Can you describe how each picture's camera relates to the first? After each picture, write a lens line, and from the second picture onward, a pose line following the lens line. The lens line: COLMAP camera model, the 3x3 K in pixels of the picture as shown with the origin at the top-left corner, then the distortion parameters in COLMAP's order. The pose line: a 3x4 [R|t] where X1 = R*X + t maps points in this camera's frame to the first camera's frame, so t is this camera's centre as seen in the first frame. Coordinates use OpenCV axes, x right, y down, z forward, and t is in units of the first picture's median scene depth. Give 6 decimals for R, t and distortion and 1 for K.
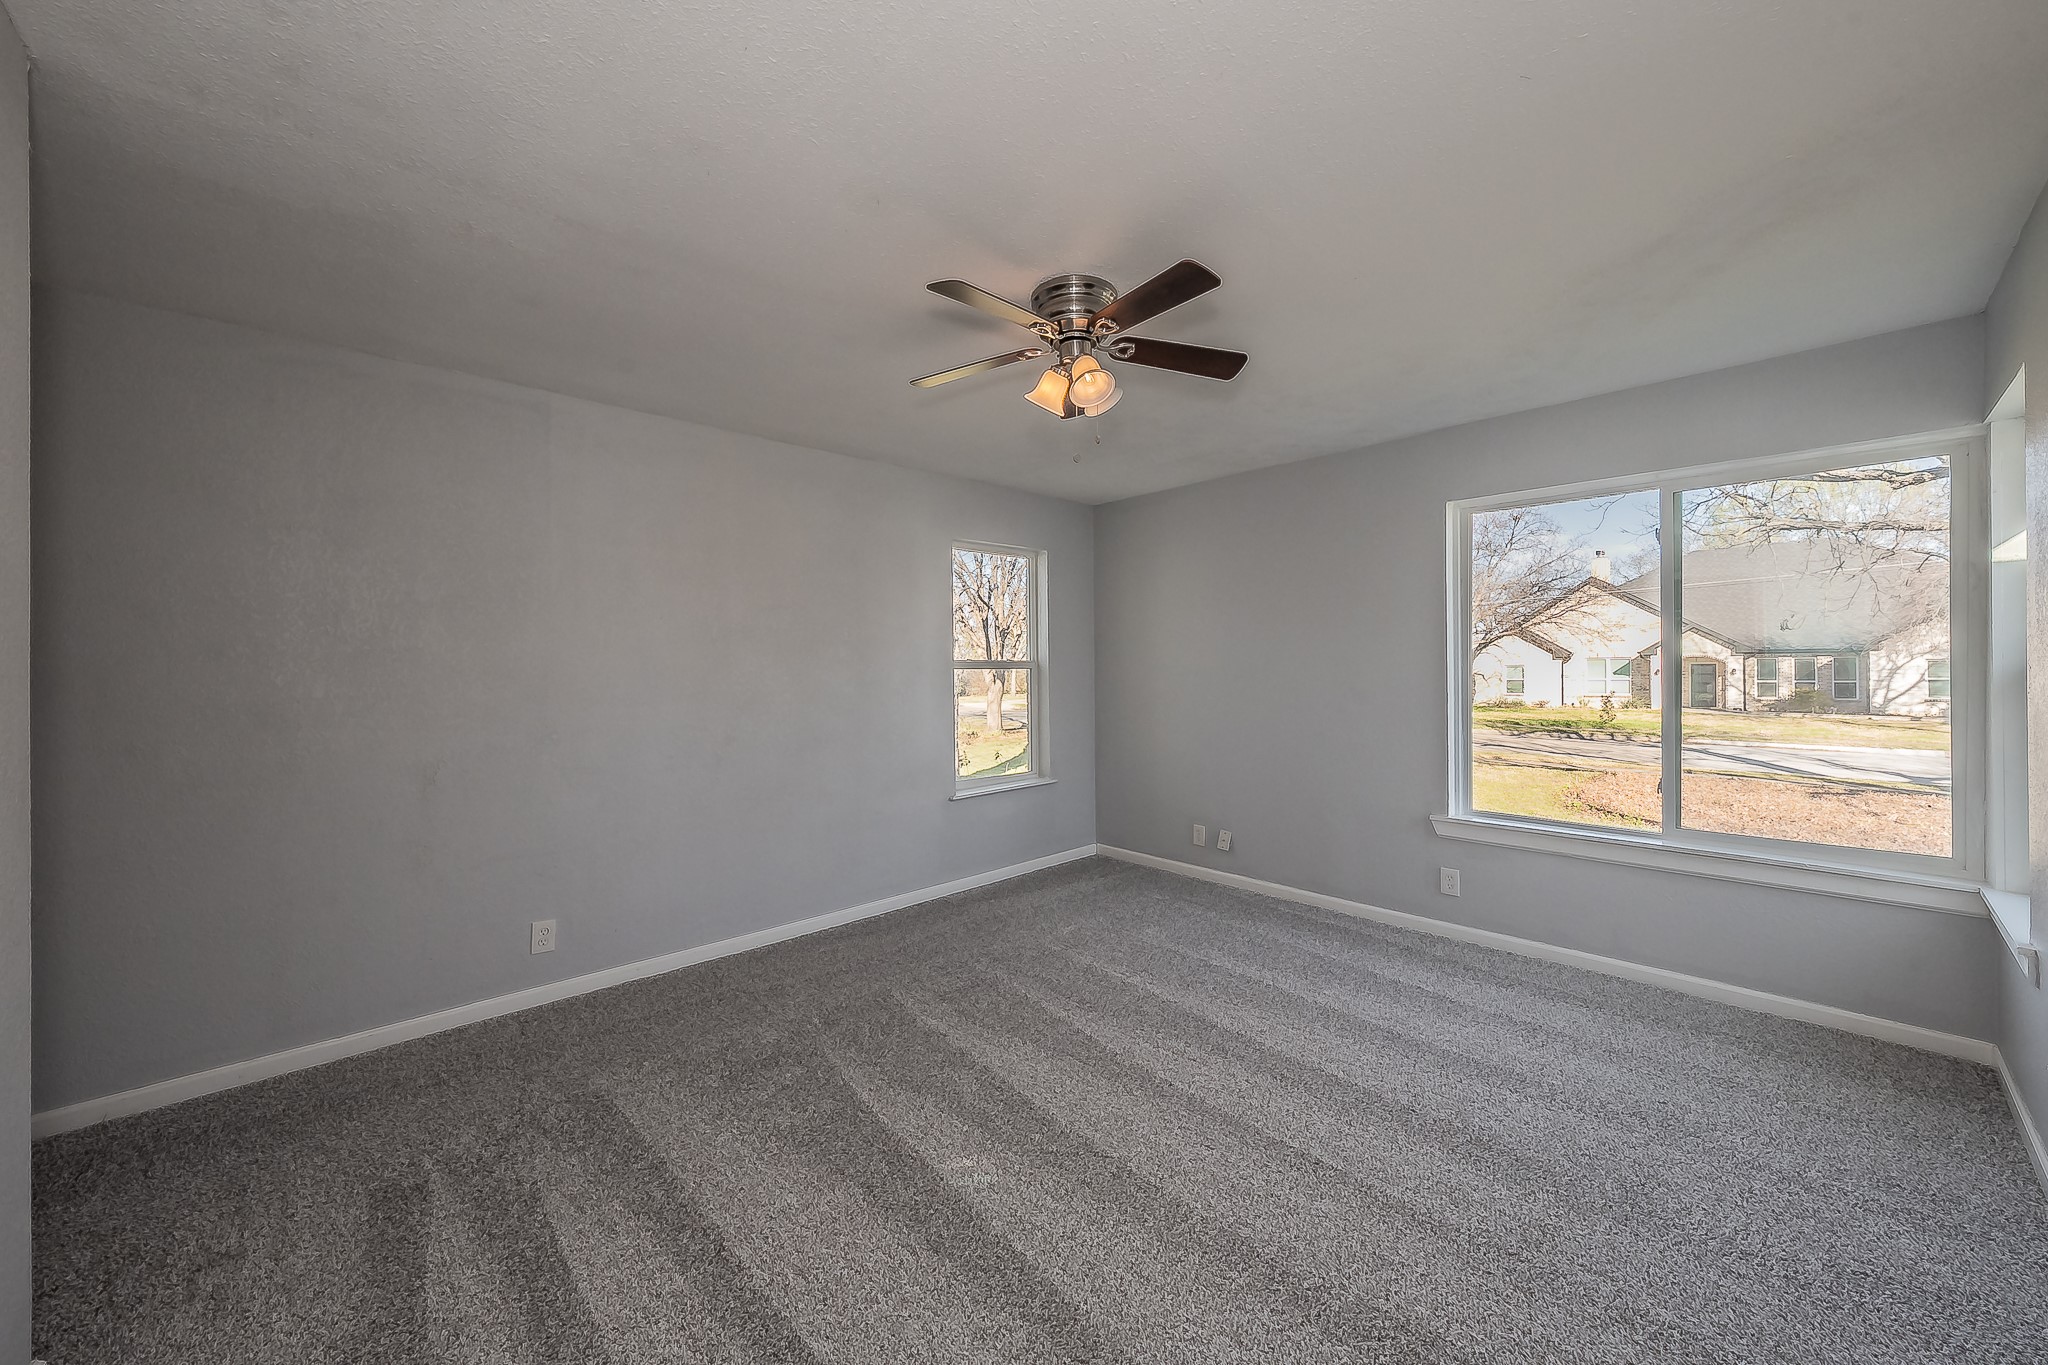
lens RADIAL K [[729.7, 0, 1024.0], [0, 729.7, 682.5], [0, 0, 1]] dist [0.001932, 0.000135]
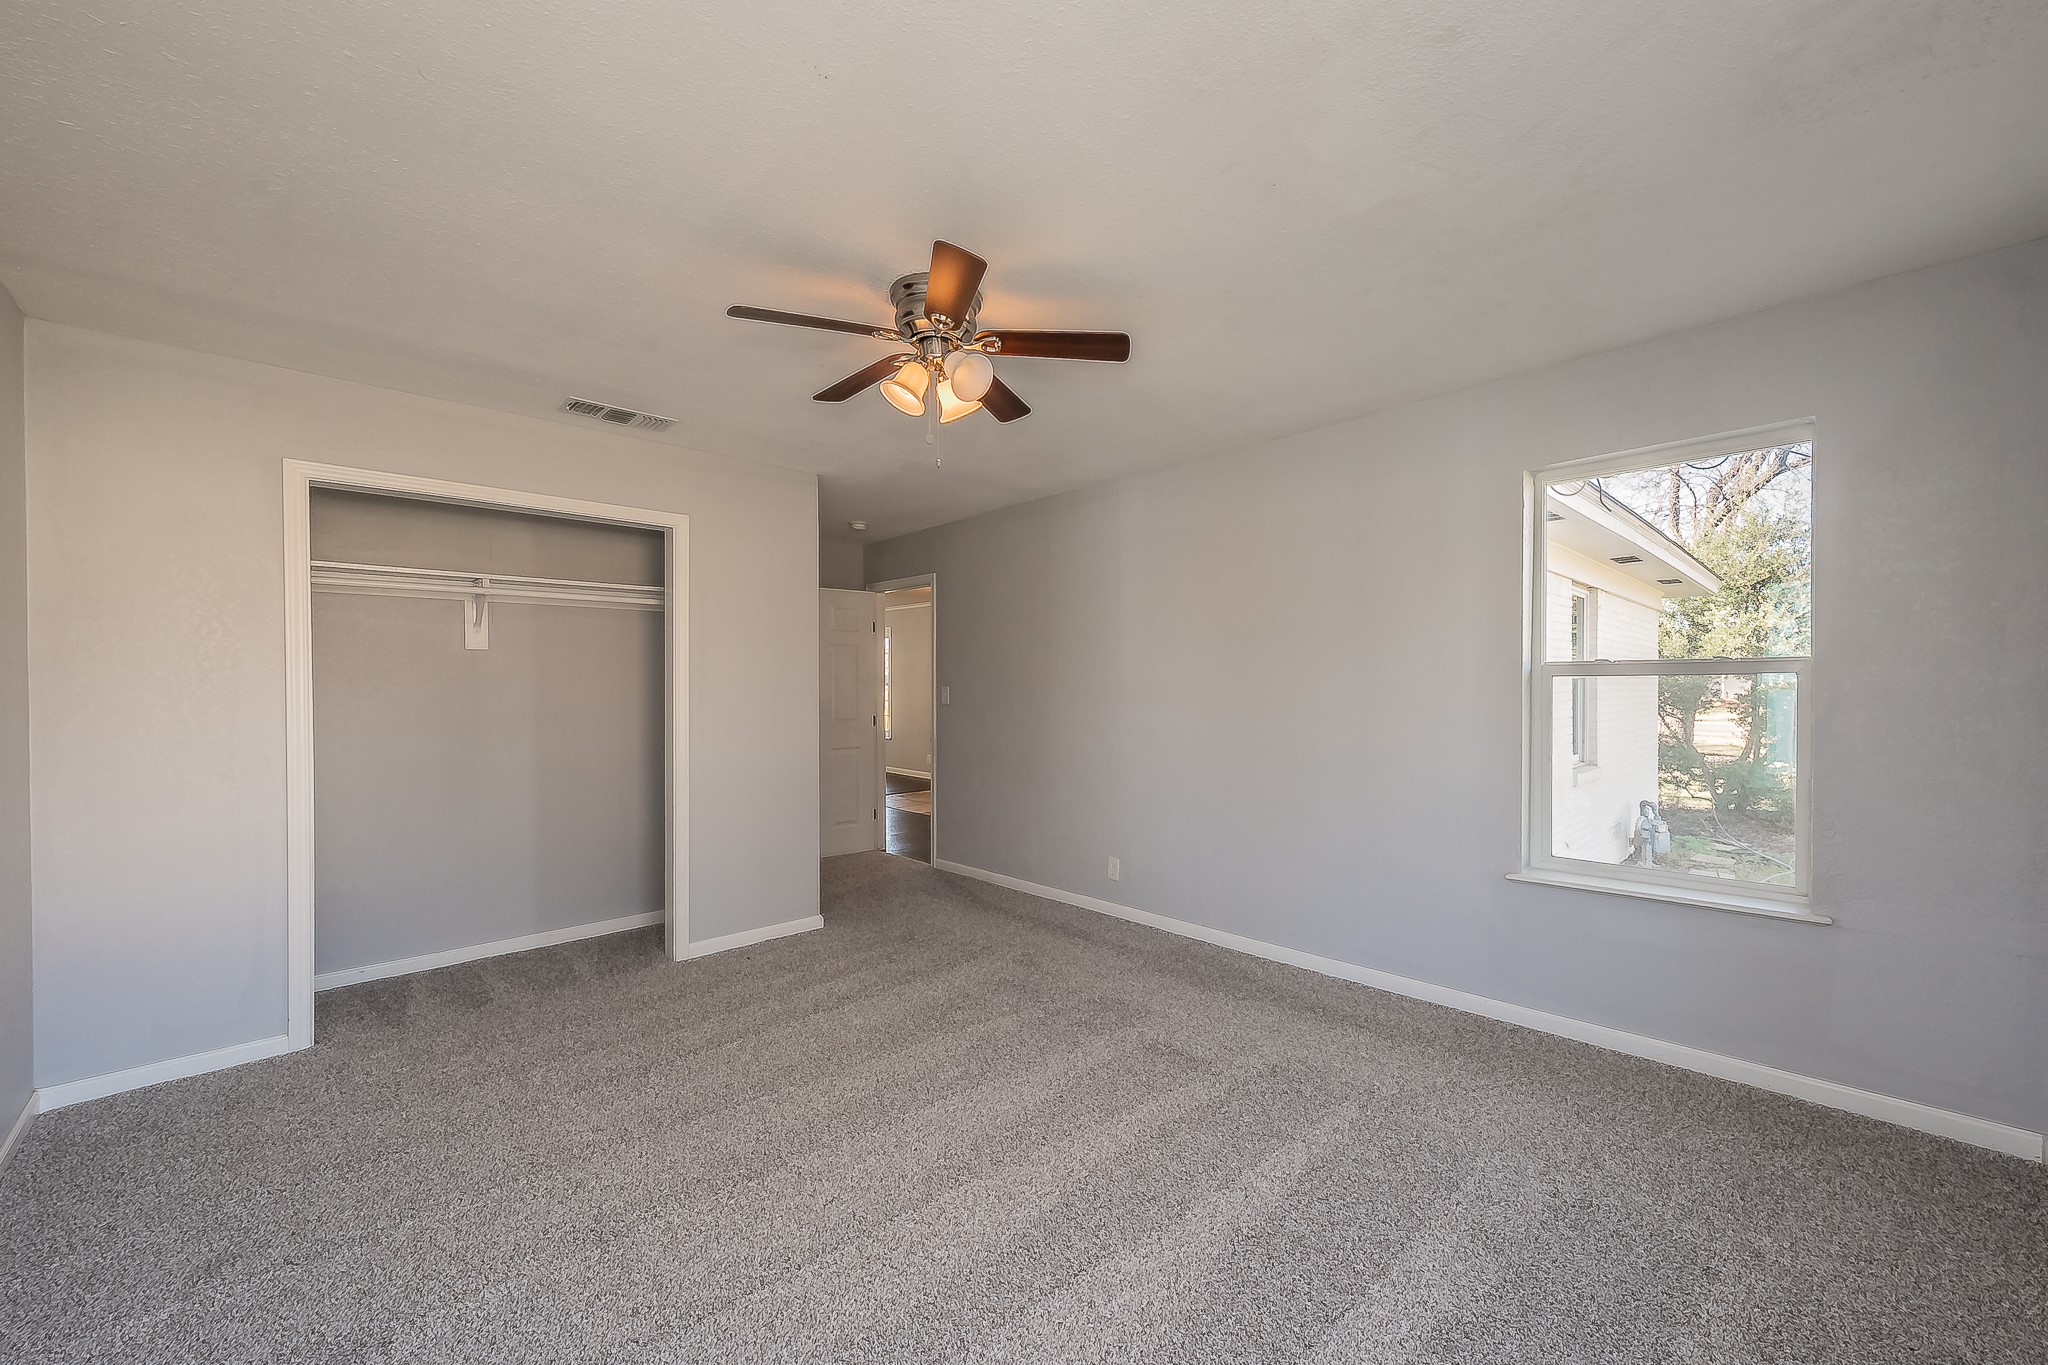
lens RADIAL K [[790.7, 0, 1024.0], [0, 790.7, 682.5], [0, 0, 1]] dist [0.000019, -0.000001]
pose [[0.009252, 0.007840, -0.999926, 0.351436], [-0.014252, 0.999869, 0.007707, -0.004465], [0.999856, 0.014180, 0.009362, 0.348479]]
